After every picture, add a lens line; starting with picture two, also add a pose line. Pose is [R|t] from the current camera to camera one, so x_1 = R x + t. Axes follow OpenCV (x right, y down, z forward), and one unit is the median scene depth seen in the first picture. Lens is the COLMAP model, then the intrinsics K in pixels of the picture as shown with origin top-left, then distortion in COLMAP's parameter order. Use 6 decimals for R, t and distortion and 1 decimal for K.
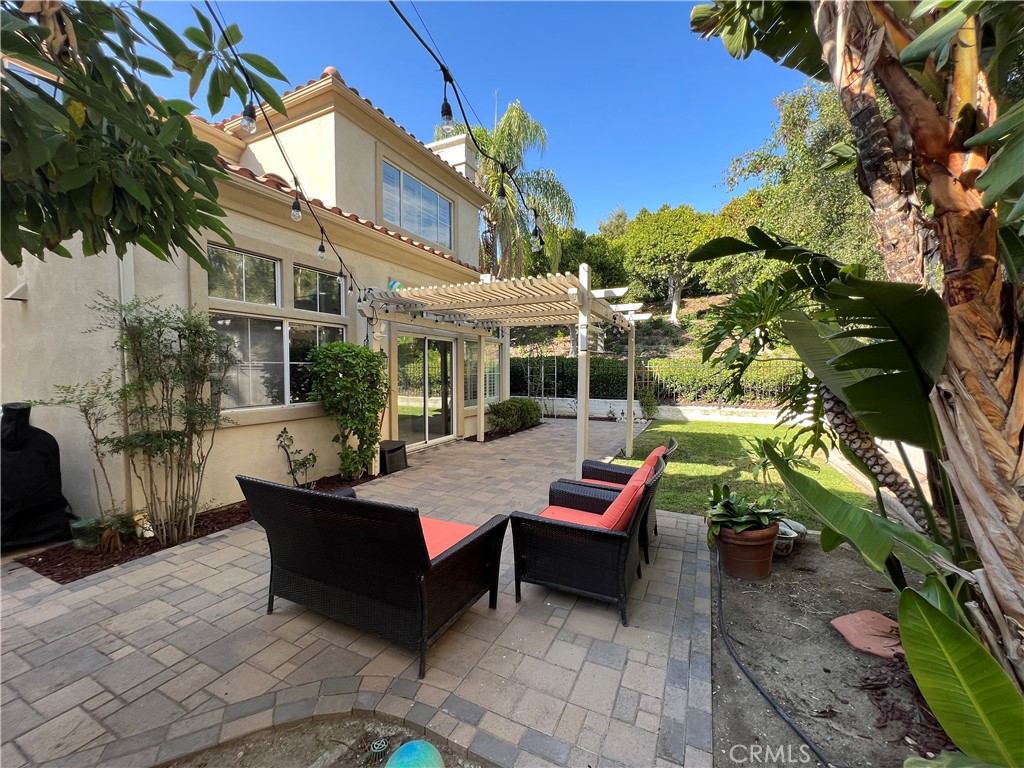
lens RADIAL K [[410.3, 0, 509.2], [0, 410.3, 385.1], [0, 0, 1]] dist [-0.001668, 0.000640]
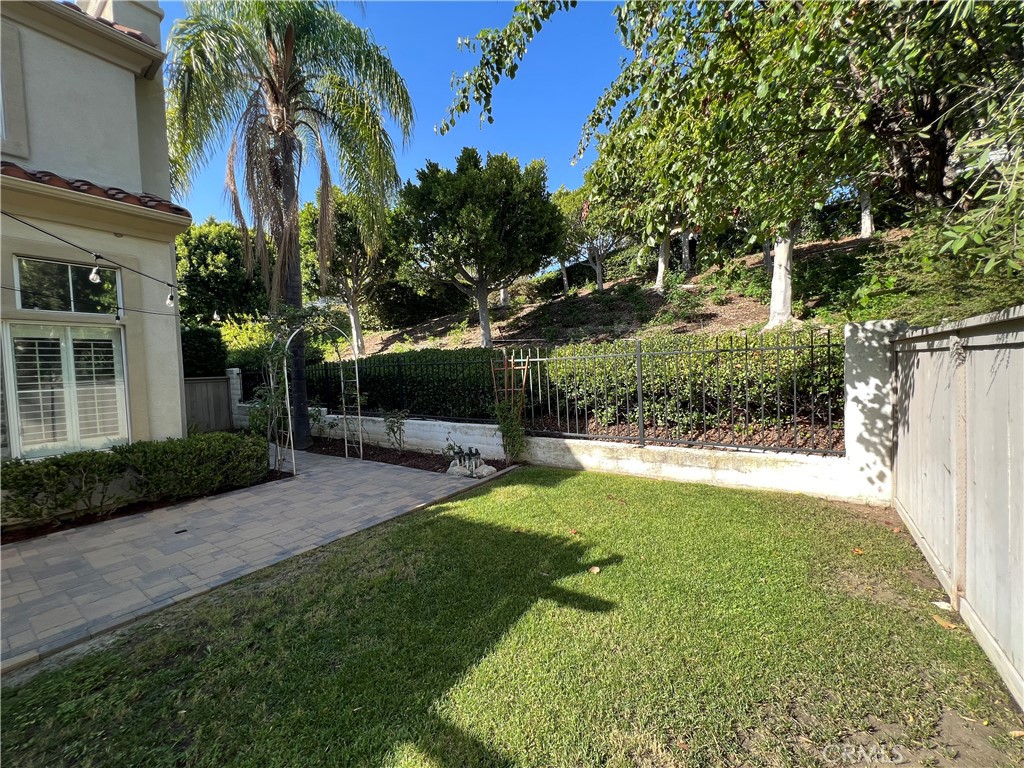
lens RADIAL K [[412.1, 0, 510.0], [0, 412.1, 384.0], [0, 0, 1]] dist [0.000869, 0.000051]
pose [[0.986099, -0.025471, -0.164192, 0.448187], [0.025335, 0.999675, -0.002924, -0.014267], [0.164213, -0.001276, 0.986424, 0.525954]]
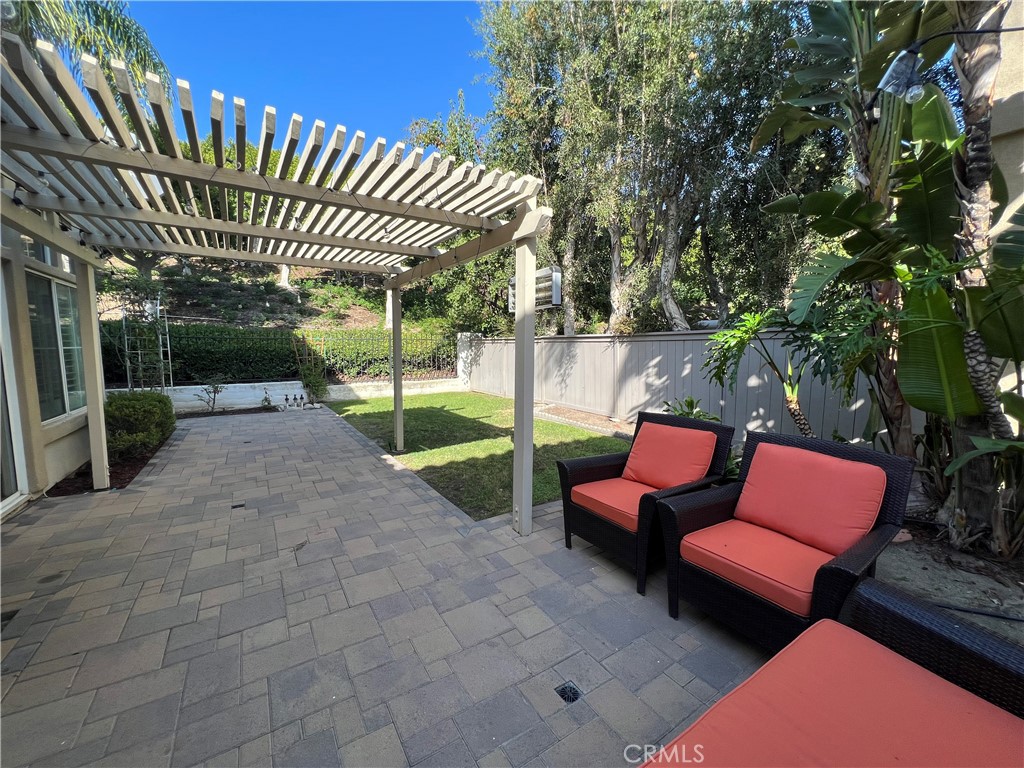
lens RADIAL K [[410.3, 0, 510.2], [0, 410.3, 384.2], [0, 0, 1]] dist [-0.001668, 0.000640]
pose [[0.519281, -0.082468, 0.850615, -0.164898], [0.034758, 0.996548, 0.075397, -0.002692], [-0.853896, -0.009587, 0.520355, 0.256463]]
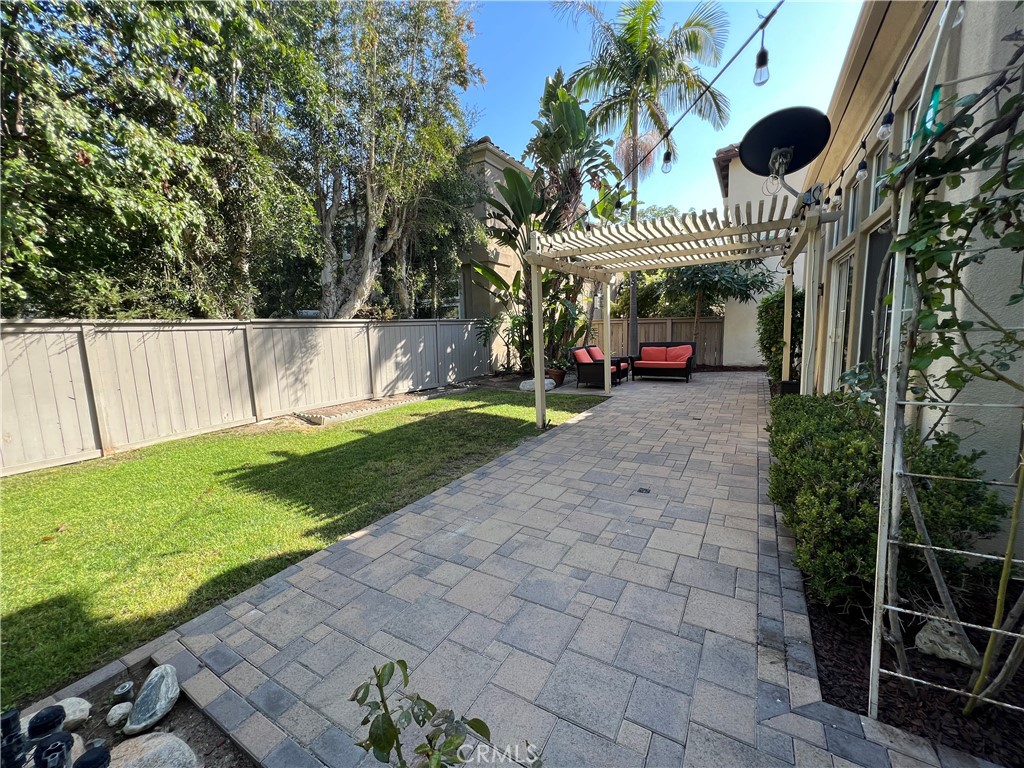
lens RADIAL K [[410.3, 0, 514.9], [0, 410.3, 385.2], [0, 0, 1]] dist [-0.001668, 0.000640]
pose [[-0.995403, 0.028478, 0.091439, 0.171775], [0.043854, 0.984324, 0.170829, -0.028461], [-0.085141, 0.174054, -0.981049, 1.124072]]
